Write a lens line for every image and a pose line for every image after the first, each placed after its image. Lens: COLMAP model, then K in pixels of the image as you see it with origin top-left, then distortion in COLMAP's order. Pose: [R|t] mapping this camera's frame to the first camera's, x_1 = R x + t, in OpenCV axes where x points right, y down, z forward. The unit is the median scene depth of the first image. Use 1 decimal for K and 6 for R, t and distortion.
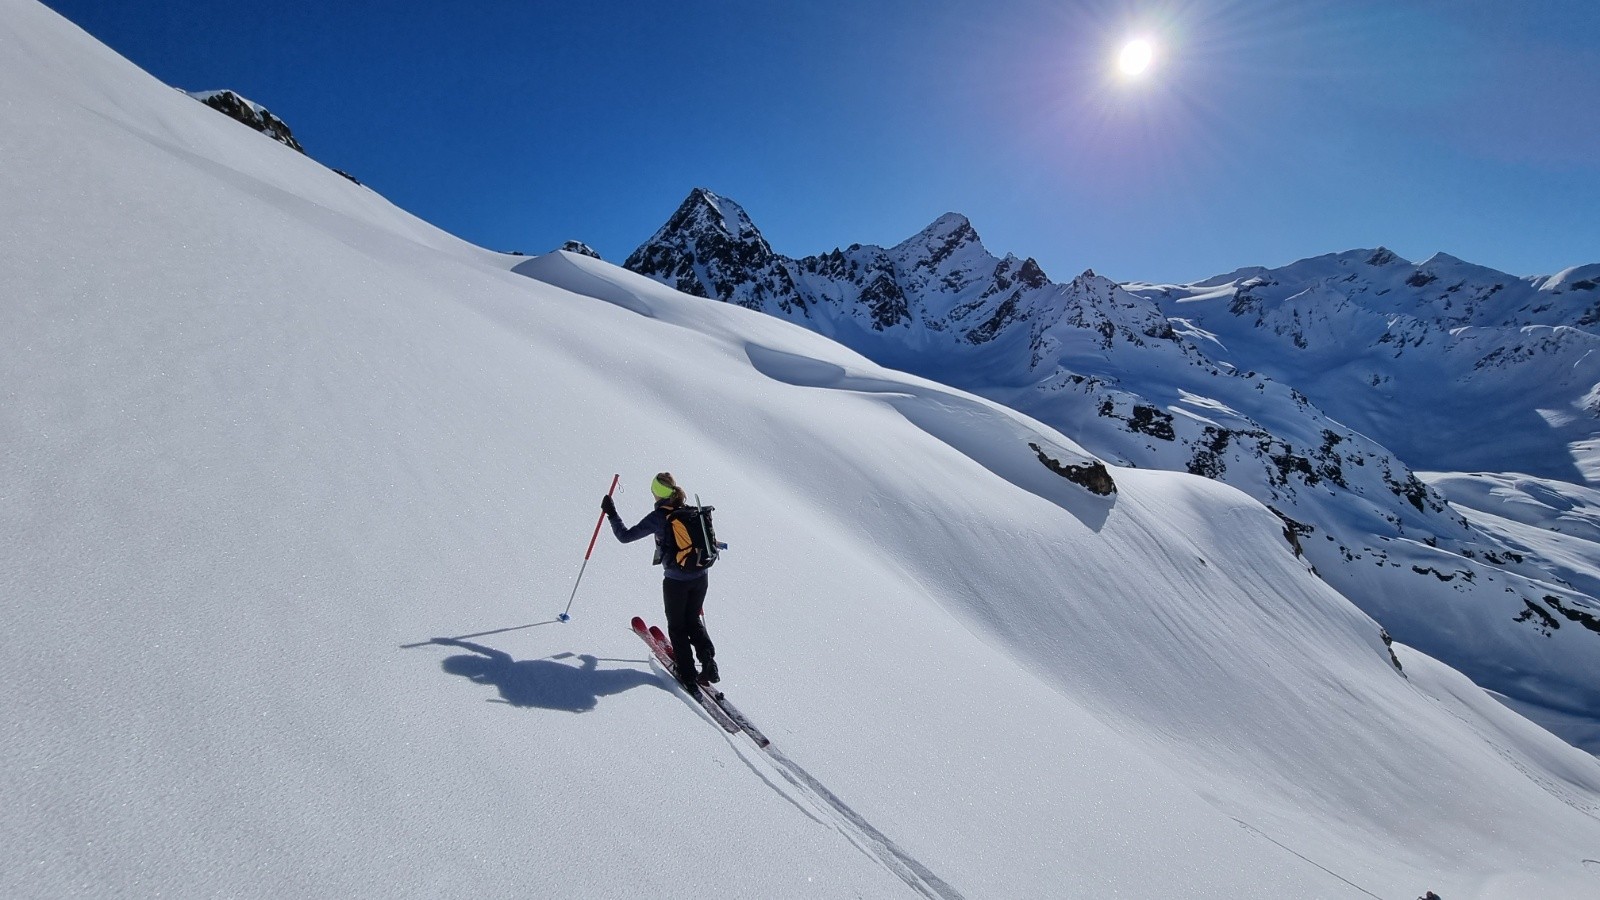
lens RADIAL K [[646.5, 0, 827.6], [0, 646.5, 444.3], [0, 0, 1]] dist [0.011133, -0.005615]
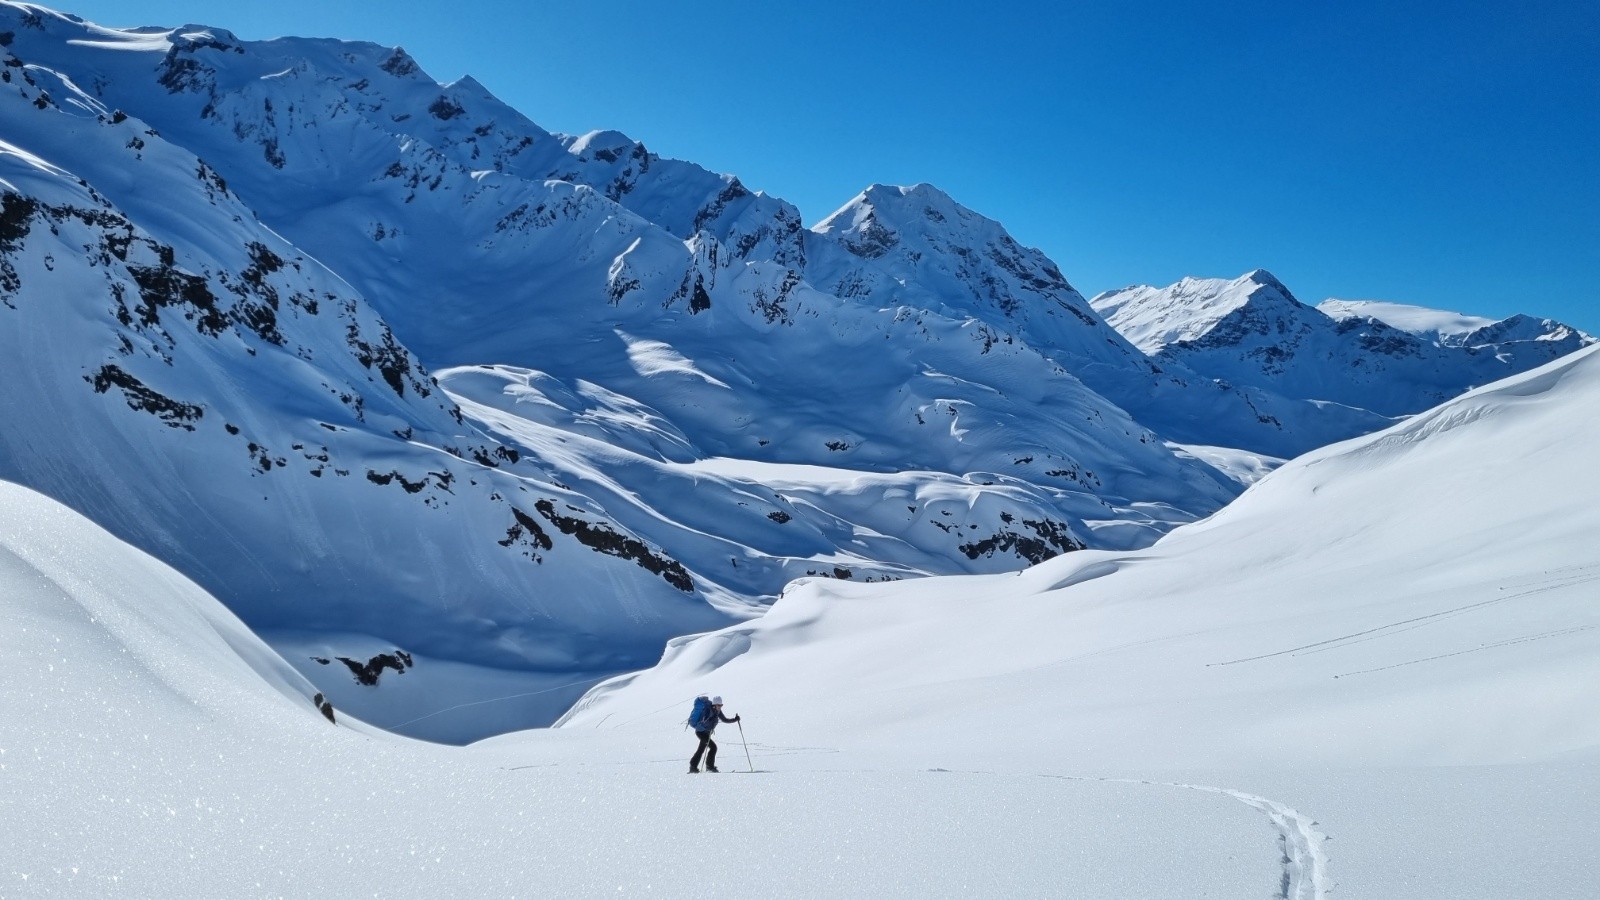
lens RADIAL K [[1179.6, 0, 796.4], [0, 1179.6, 430.5], [0, 0, 1]] dist [0.071037, -0.054420]
pose [[0.522815, -0.024024, 0.852108, 0.188476], [-0.024571, 0.998763, 0.043234, 0.079205], [-0.852092, -0.043541, 0.521578, 0.138493]]
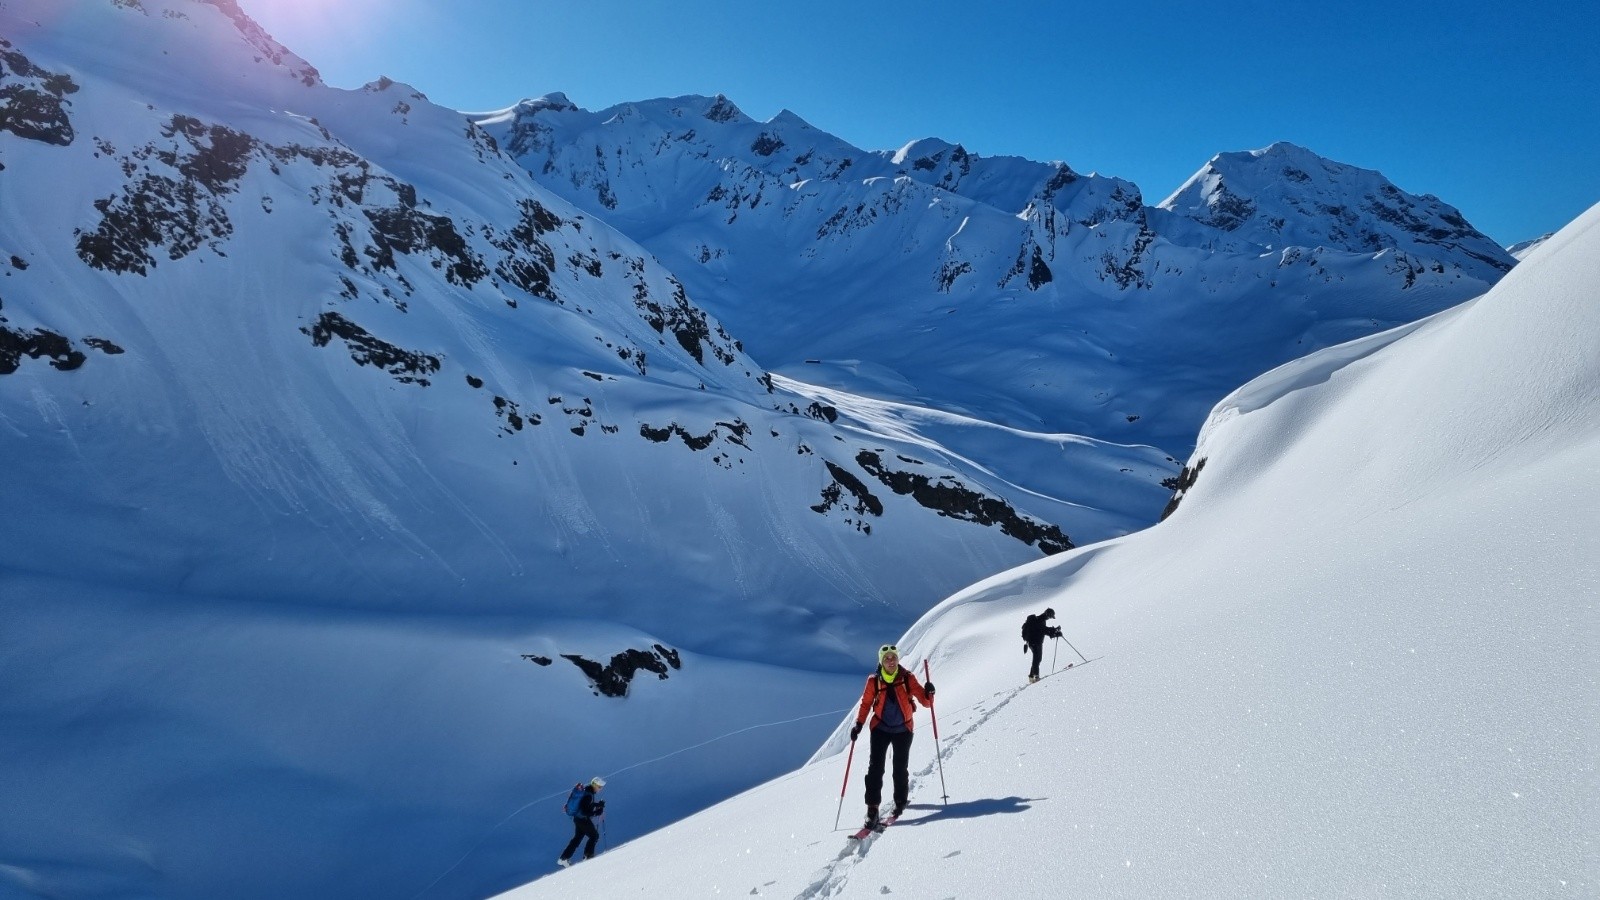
lens RADIAL K [[1179.6, 0, 796.4], [0, 1179.6, 430.5], [0, 0, 1]] dist [0.071037, -0.054420]
pose [[0.739716, -0.063645, 0.669903, 0.363179], [0.073211, 0.997220, 0.013902, 0.146367], [-0.668925, 0.038761, 0.742319, 0.287634]]
